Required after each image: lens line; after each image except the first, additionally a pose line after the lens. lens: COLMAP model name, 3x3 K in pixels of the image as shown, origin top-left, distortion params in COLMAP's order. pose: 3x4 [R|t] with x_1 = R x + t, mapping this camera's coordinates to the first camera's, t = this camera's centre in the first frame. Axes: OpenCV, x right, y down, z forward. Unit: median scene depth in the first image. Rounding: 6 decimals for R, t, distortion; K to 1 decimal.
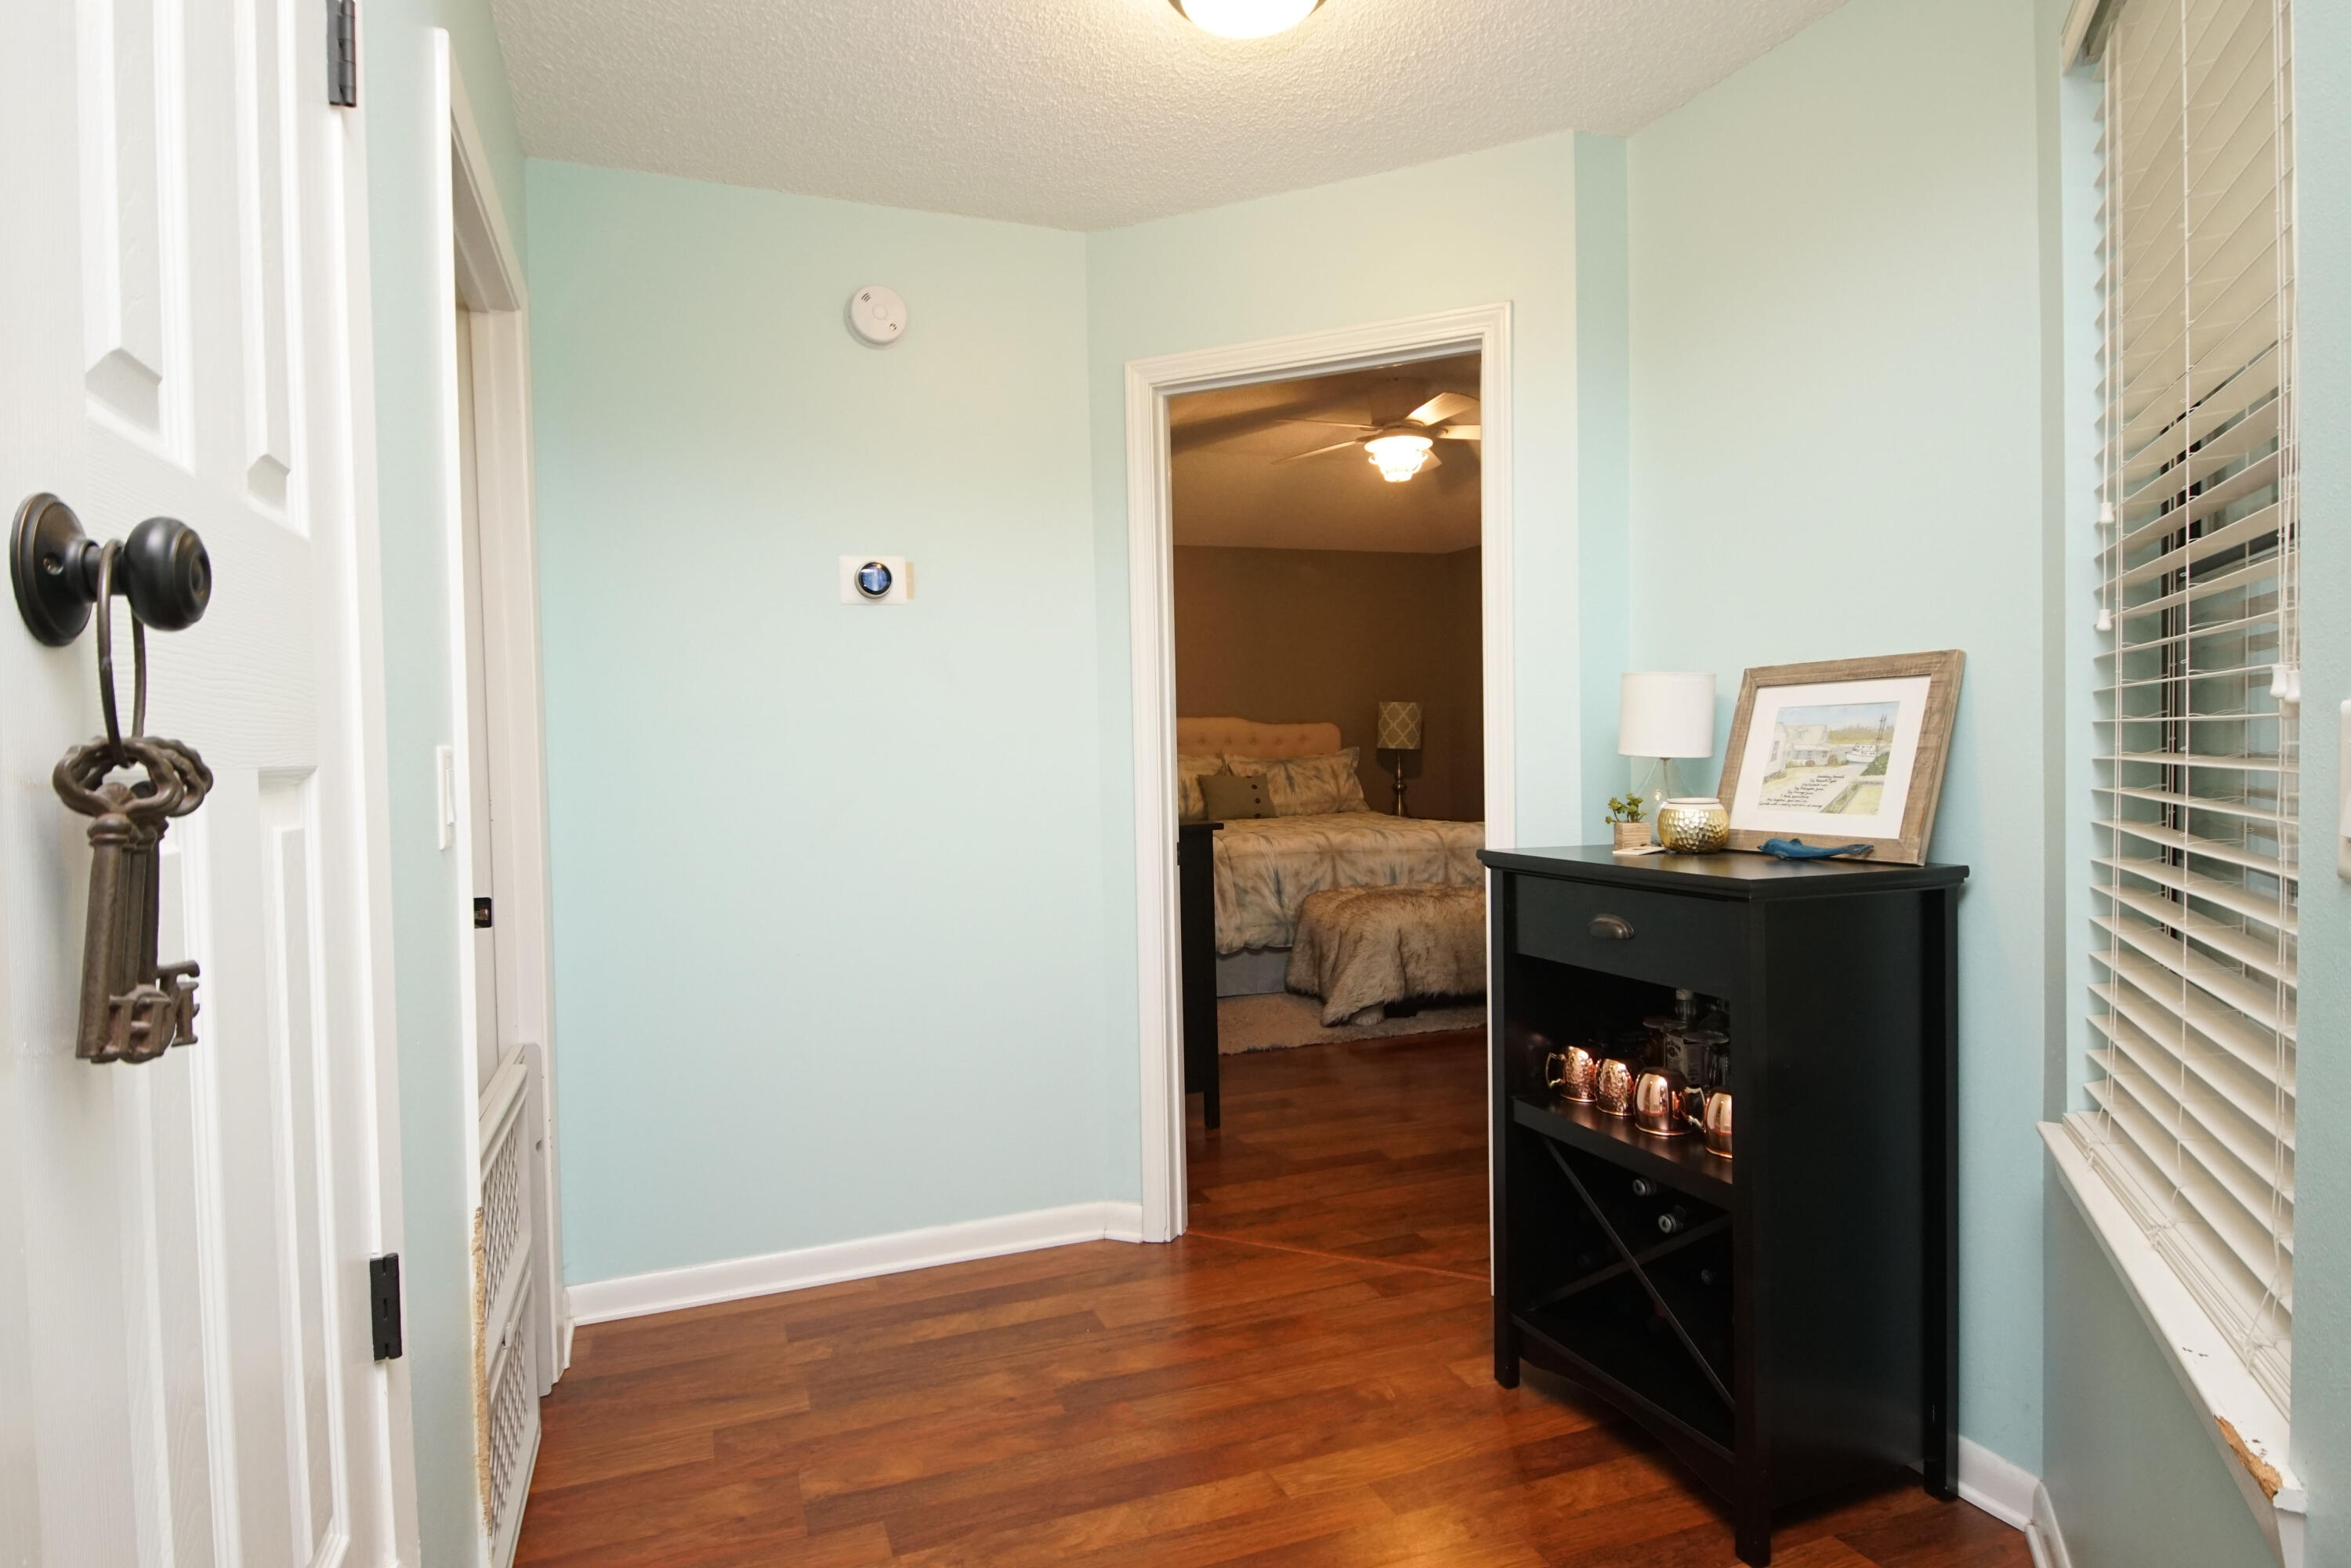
lens RADIAL K [[1257.7, 0, 1148.4], [0, 1257.7, 772.9], [0, 0, 1]] dist [0.042047, -0.039744]
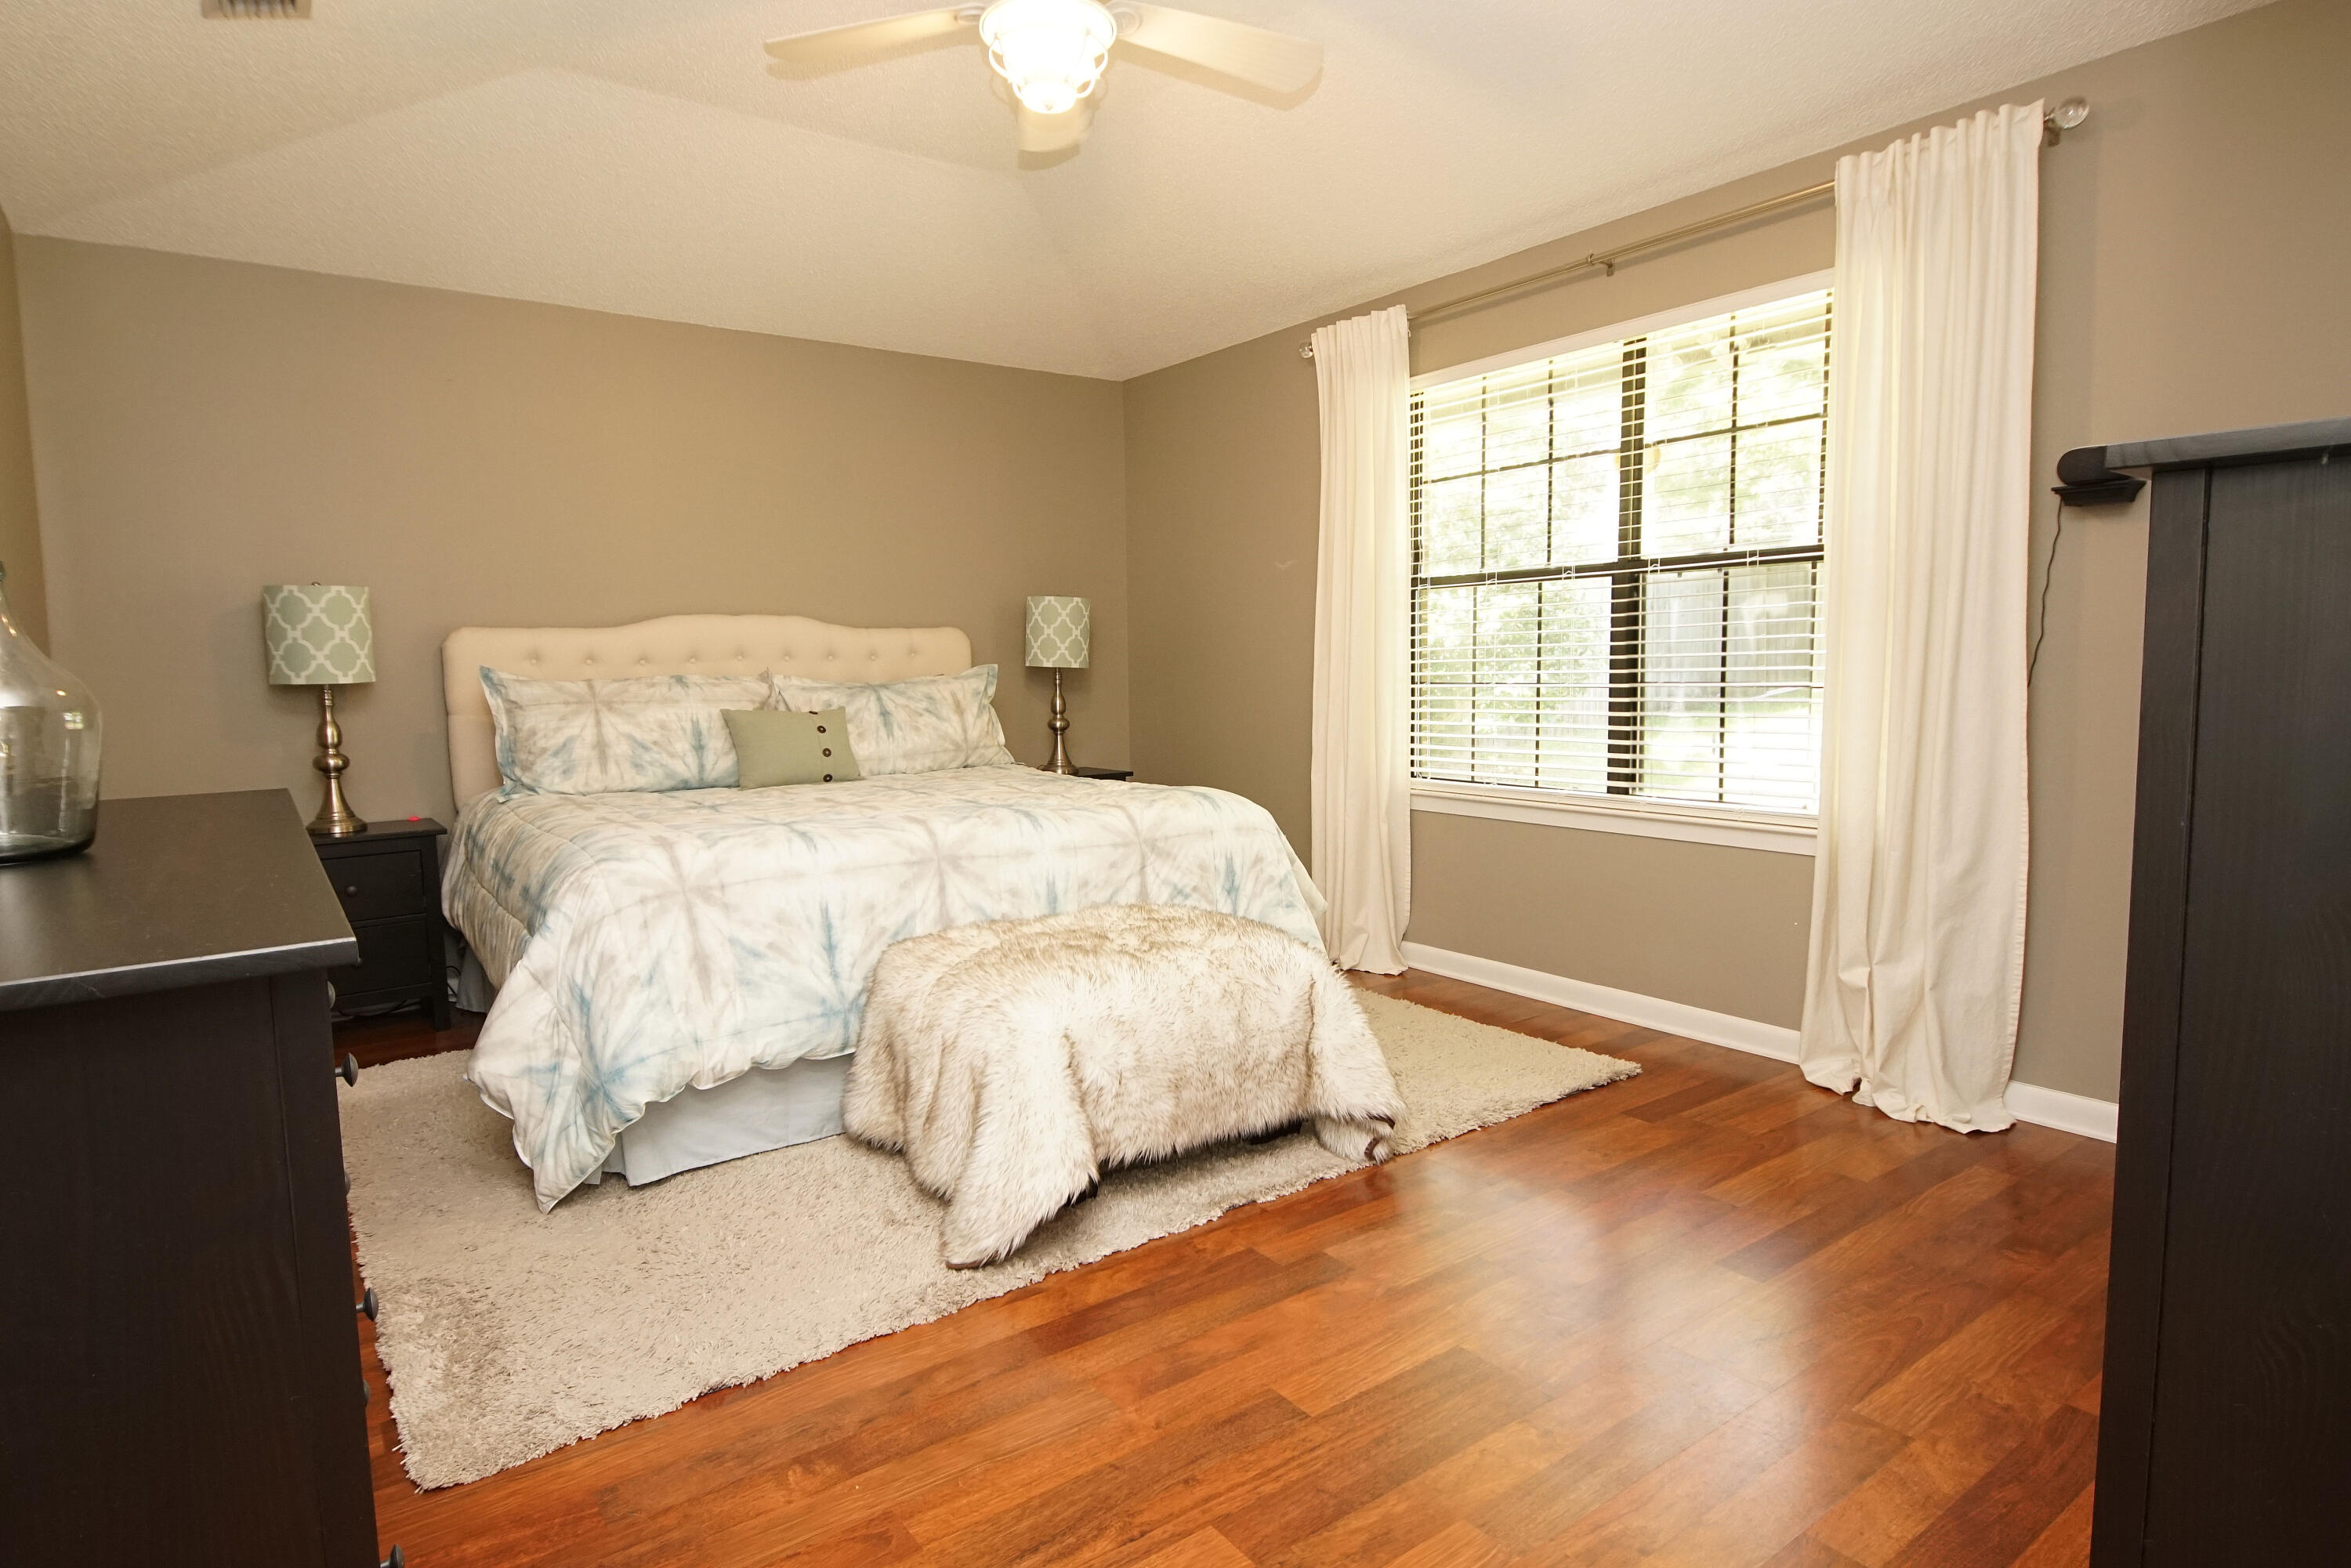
lens RADIAL K [[1257.7, 0, 1148.4], [0, 1257.7, 772.9], [0, 0, 1]] dist [0.042047, -0.039744]
pose [[0.963707, -0.021144, 0.266125, 0.072922], [0.004698, 0.998047, 0.062284, -0.005085], [-0.266923, -0.058773, 0.961924, 0.374549]]
